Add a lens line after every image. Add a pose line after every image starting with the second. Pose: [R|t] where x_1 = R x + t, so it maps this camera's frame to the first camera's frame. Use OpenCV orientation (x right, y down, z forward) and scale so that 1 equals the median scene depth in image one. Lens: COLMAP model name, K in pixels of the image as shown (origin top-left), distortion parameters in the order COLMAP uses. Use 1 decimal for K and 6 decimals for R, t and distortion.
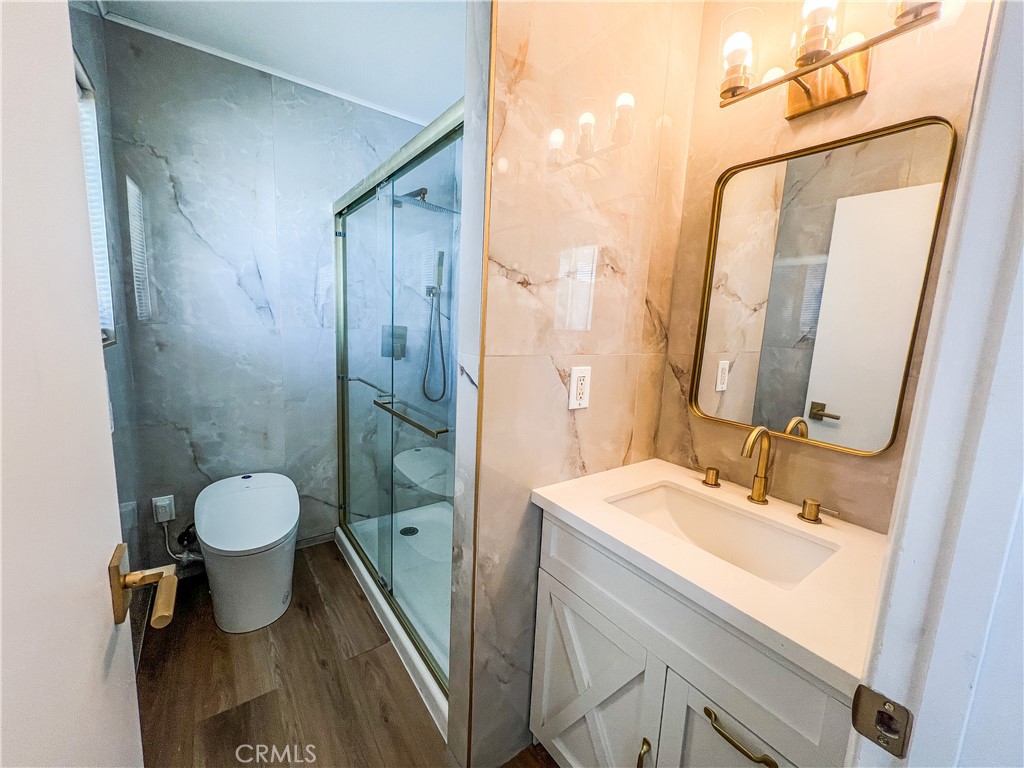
lens RADIAL K [[410.7, 0, 510.8], [0, 410.7, 385.0], [0, 0, 1]] dist [0.001322, -0.000703]
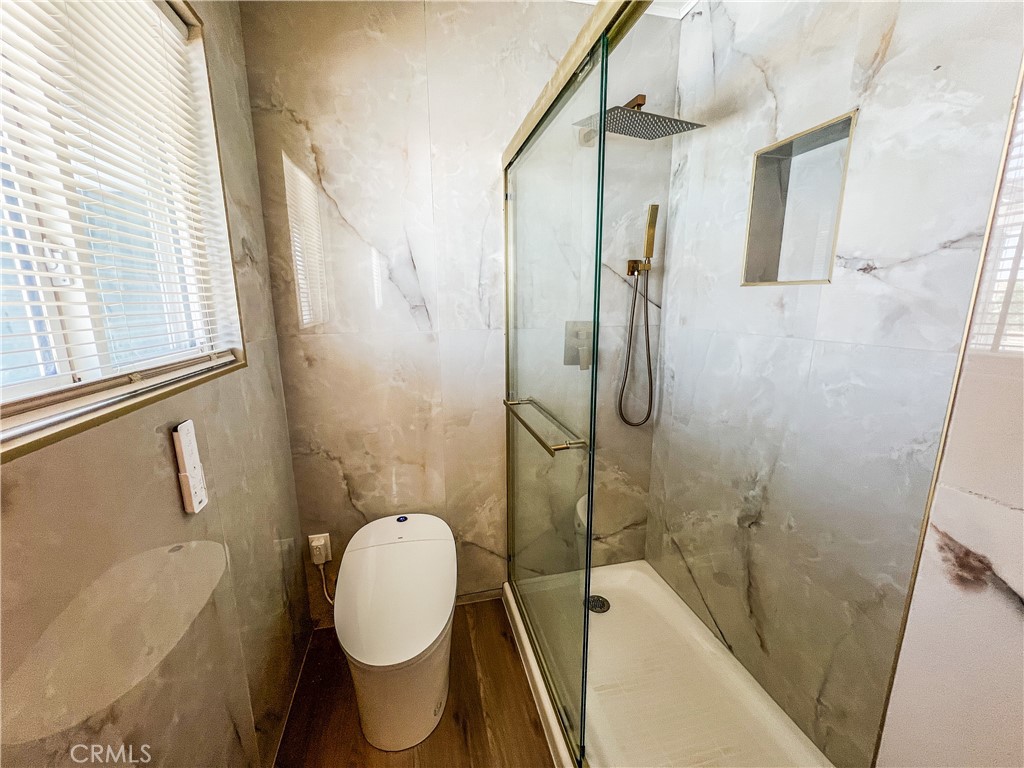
lens RADIAL K [[410.7, 0, 509.2], [0, 410.7, 384.4], [0, 0, 1]] dist [0.001322, -0.000703]
pose [[0.920211, 0.023518, -0.390716, -0.143698], [-0.007365, 0.999057, 0.042788, -0.078308], [0.391354, -0.036496, 0.919516, 0.358554]]
